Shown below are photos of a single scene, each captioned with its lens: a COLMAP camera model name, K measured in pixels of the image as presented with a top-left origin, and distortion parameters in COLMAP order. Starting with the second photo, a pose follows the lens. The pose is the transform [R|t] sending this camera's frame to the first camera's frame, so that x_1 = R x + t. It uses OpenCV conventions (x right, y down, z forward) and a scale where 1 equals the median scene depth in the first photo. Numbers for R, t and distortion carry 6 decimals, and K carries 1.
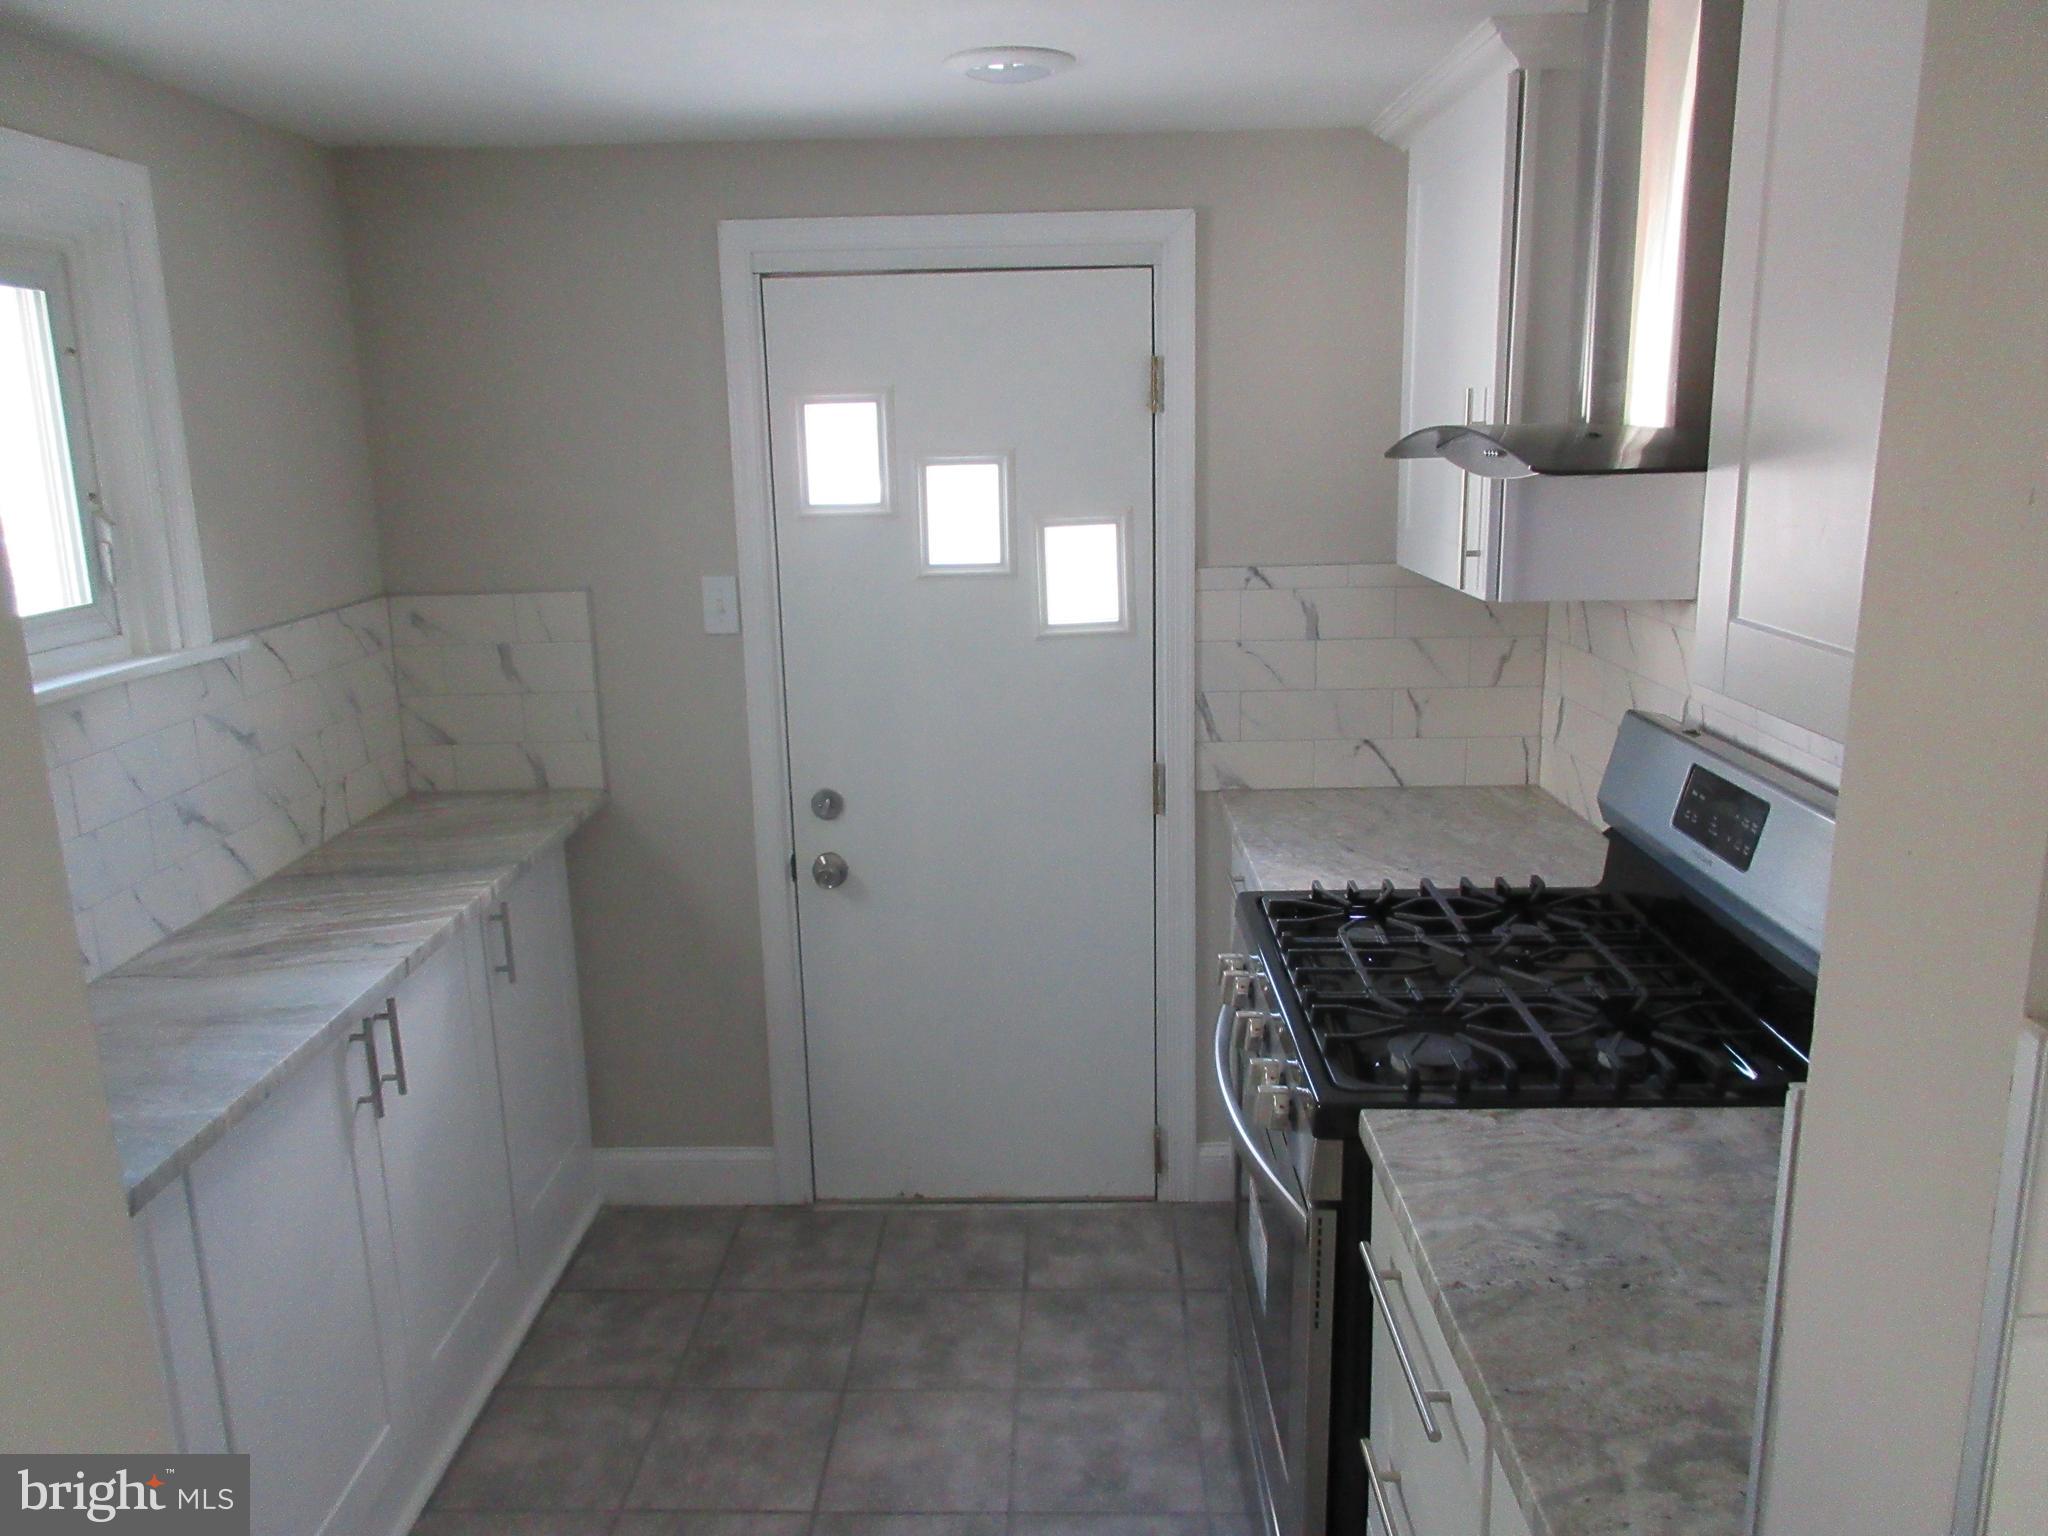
lens RADIAL K [[1502.8, 0, 1024.0], [0, 1502.8, 768.0], [0, 0, 1]] dist [-0.006786, -0.002203]
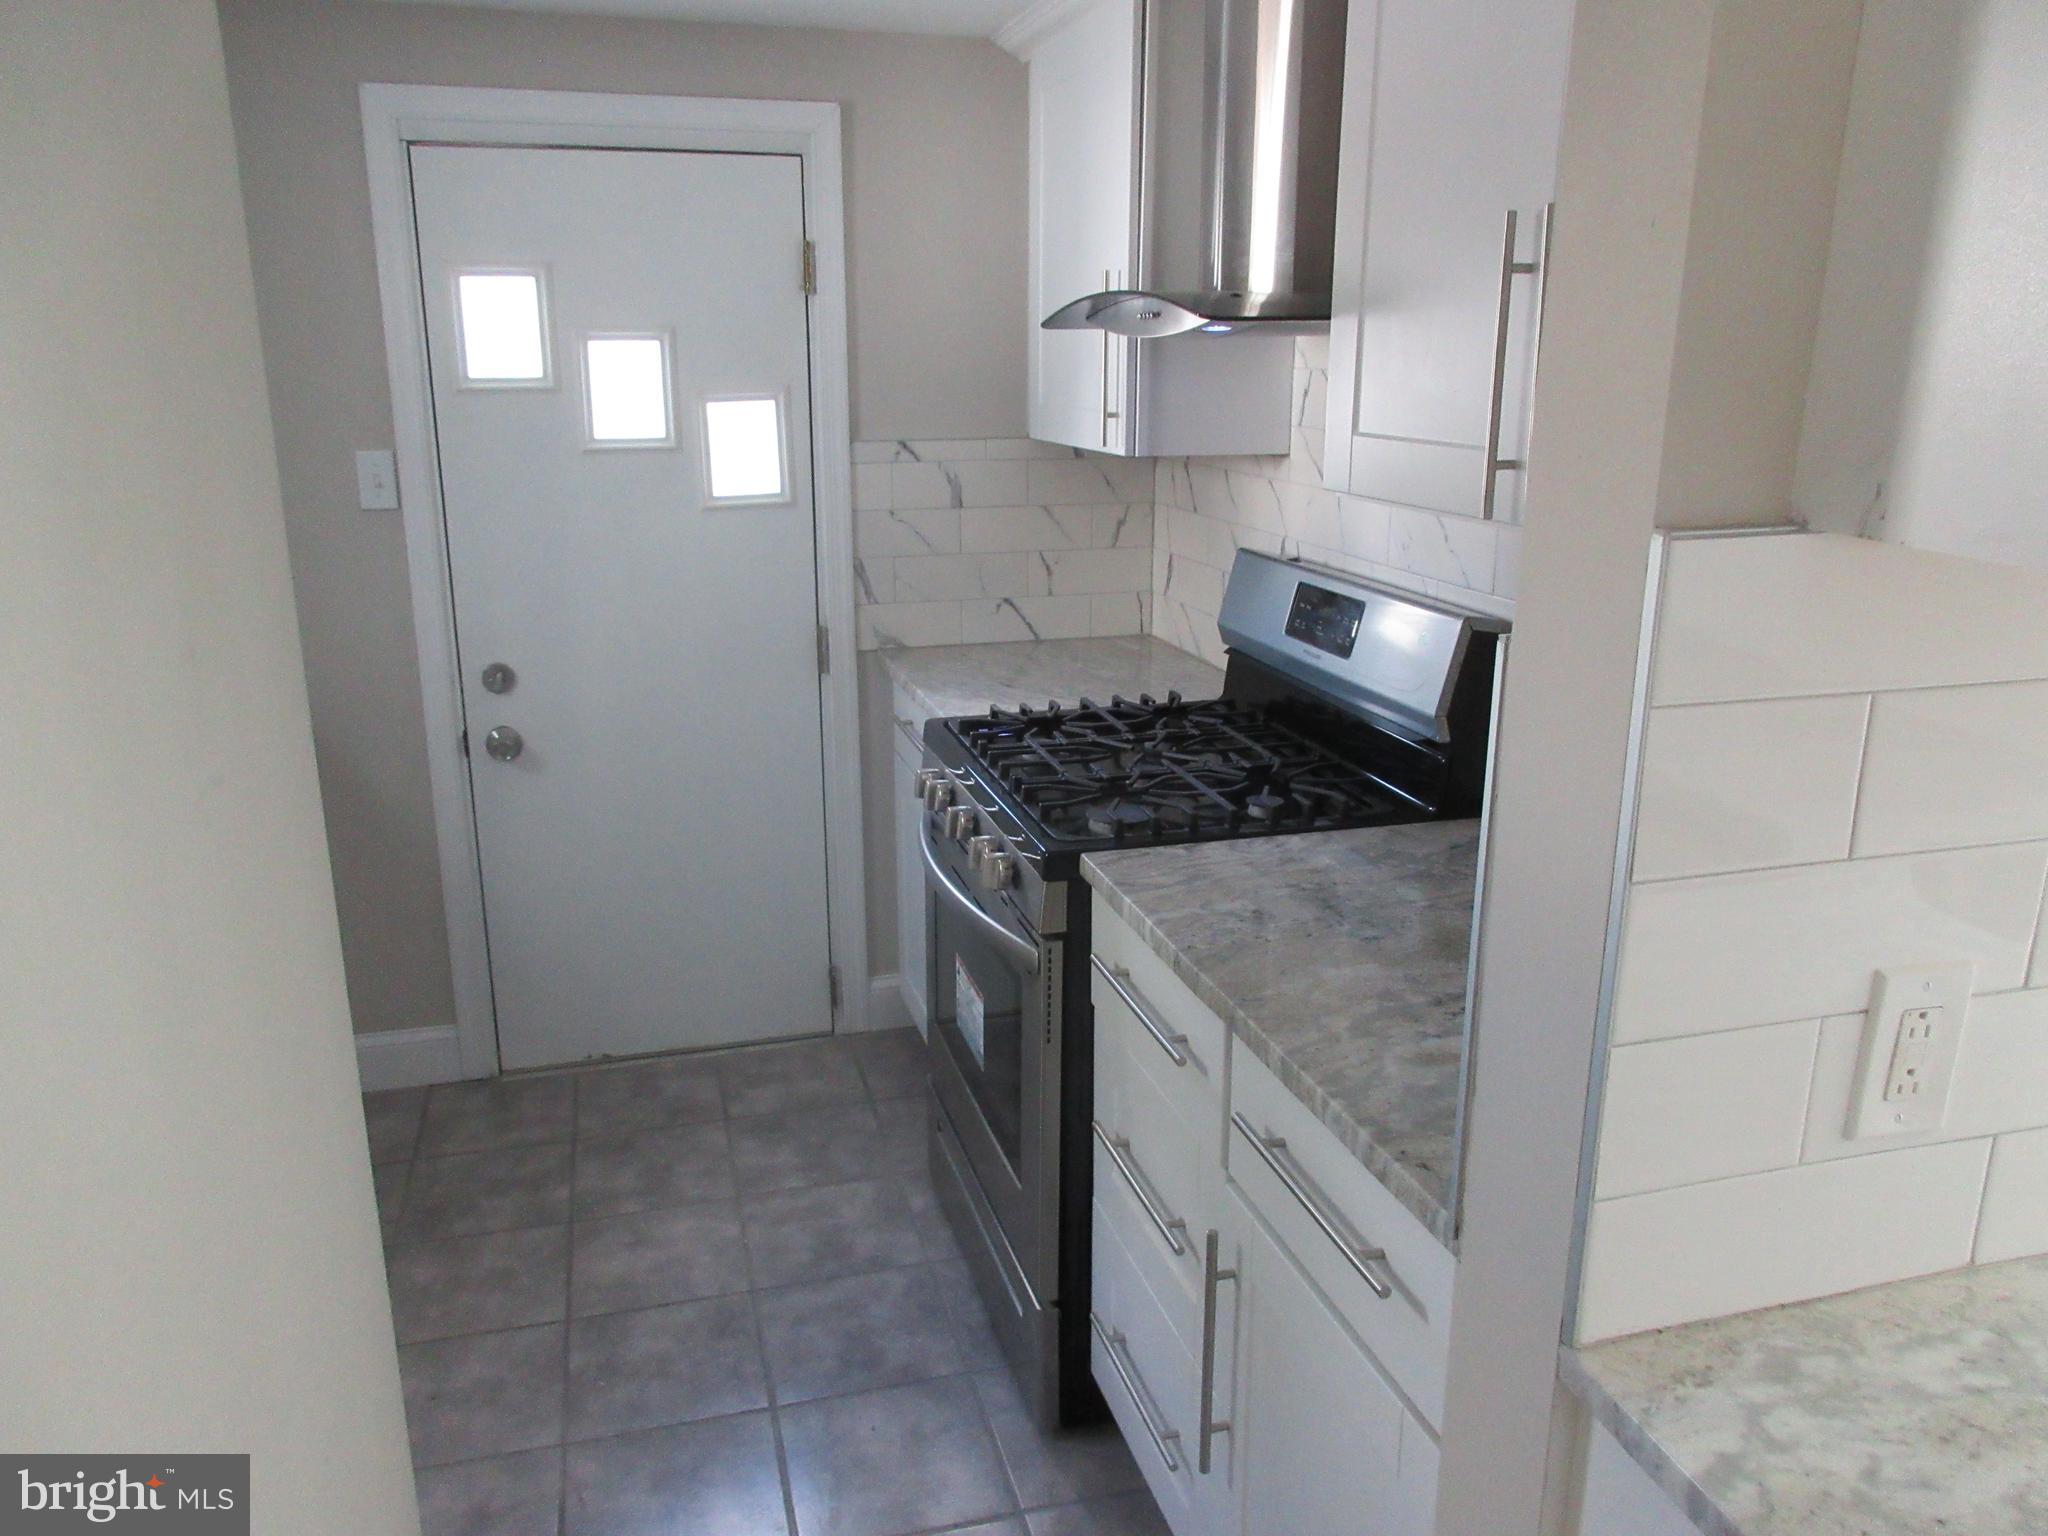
lens RADIAL K [[1486.1, 0, 1024.0], [0, 1486.1, 768.0], [0, 0, 1]] dist [-0.006684, 0.000058]
pose [[0.956559, -0.059180, 0.285470, -0.092149], [0.045876, 0.997536, 0.053074, 0.054230], [-0.287907, -0.037672, 0.956917, -0.077004]]
